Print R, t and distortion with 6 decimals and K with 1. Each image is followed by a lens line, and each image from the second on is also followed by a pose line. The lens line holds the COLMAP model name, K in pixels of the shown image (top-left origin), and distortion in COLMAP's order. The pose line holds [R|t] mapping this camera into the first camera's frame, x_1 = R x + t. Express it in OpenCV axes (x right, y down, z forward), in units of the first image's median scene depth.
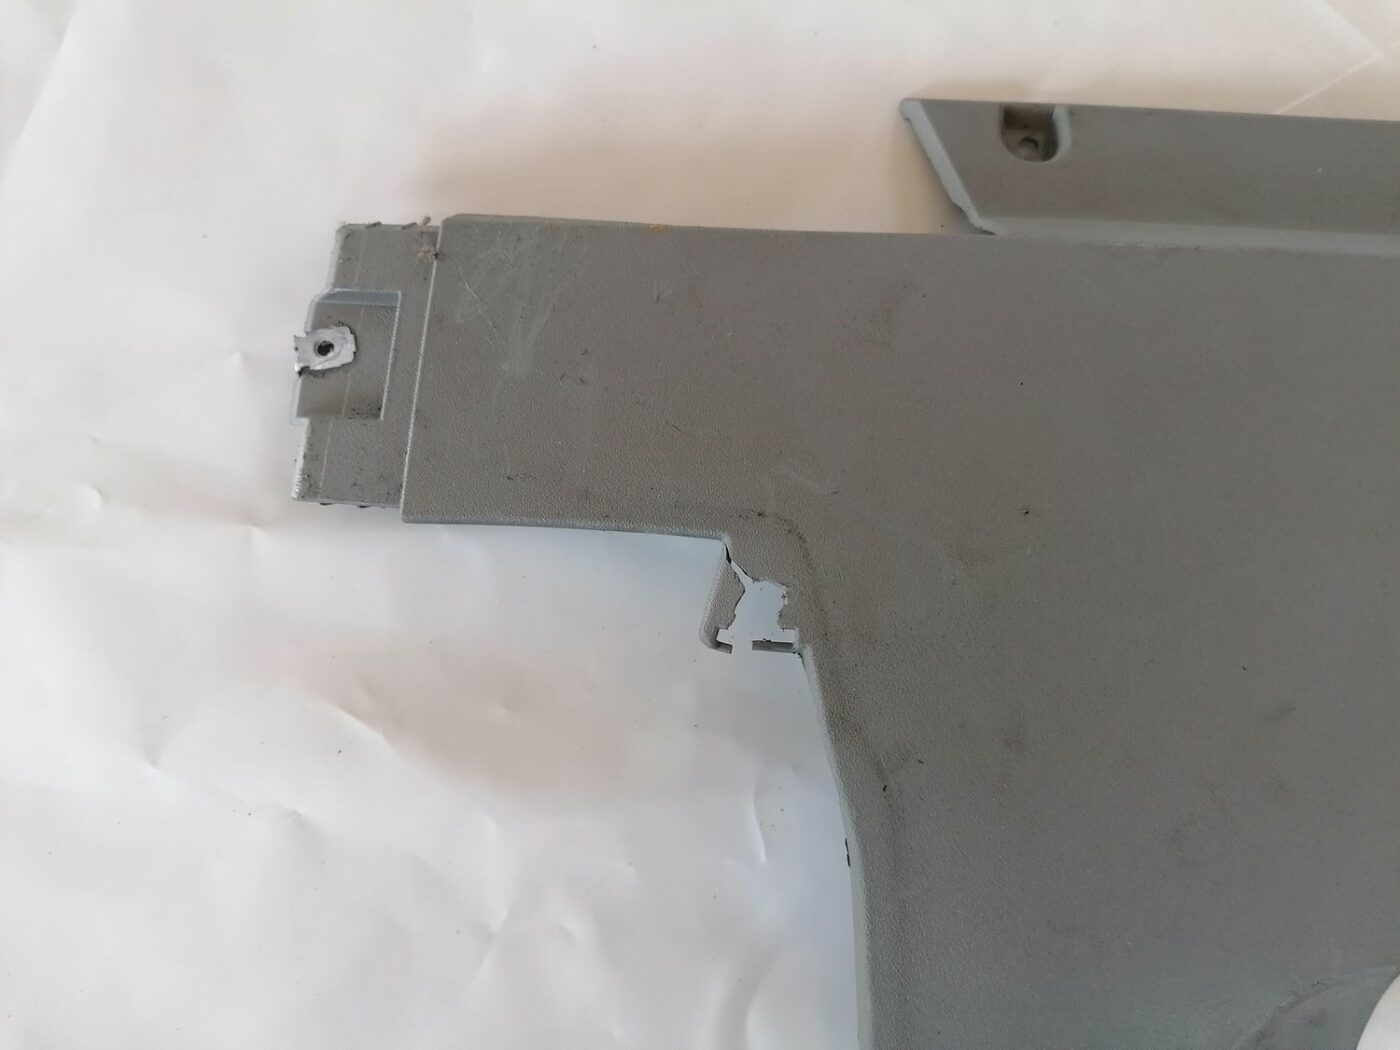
lens RADIAL K [[1093.4, 0, 693.0], [0, 1093.4, 537.8], [0, 0, 1]] dist [0.003017, -0.001251]
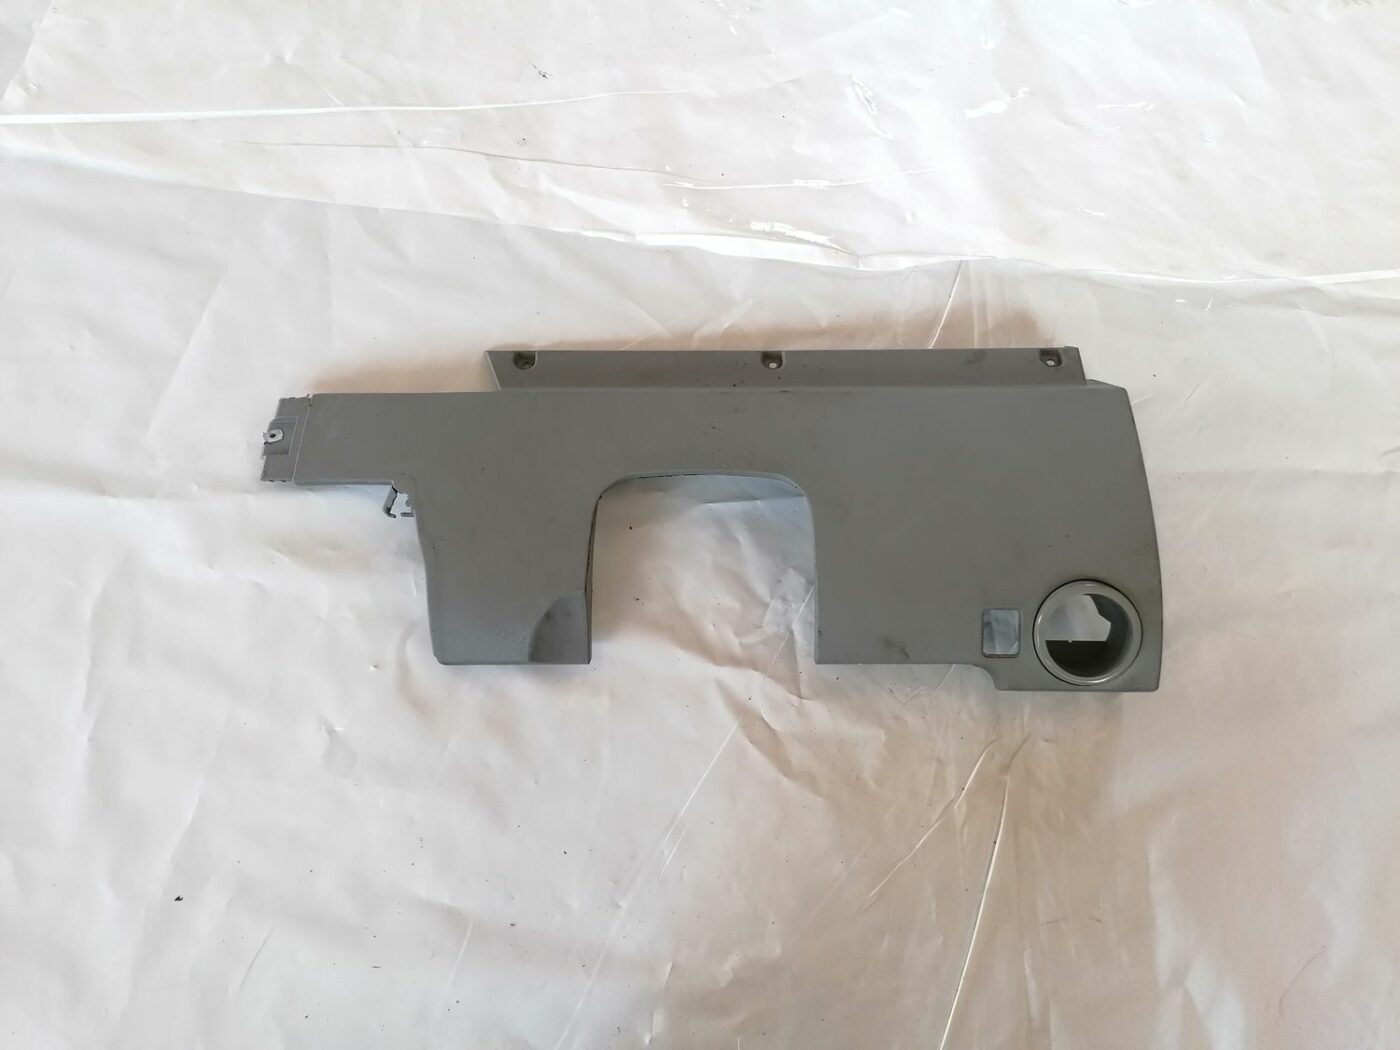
lens RADIAL K [[1083.3, 0, 714.5], [0, 1083.3, 532.8], [0, 0, 1]] dist [0.050749, -0.058113]
pose [[0.999003, -0.044653, 0.000104, 0.898260], [0.043789, 0.979198, -0.198128, 0.760384], [0.008746, 0.197935, 0.980176, -1.959750]]
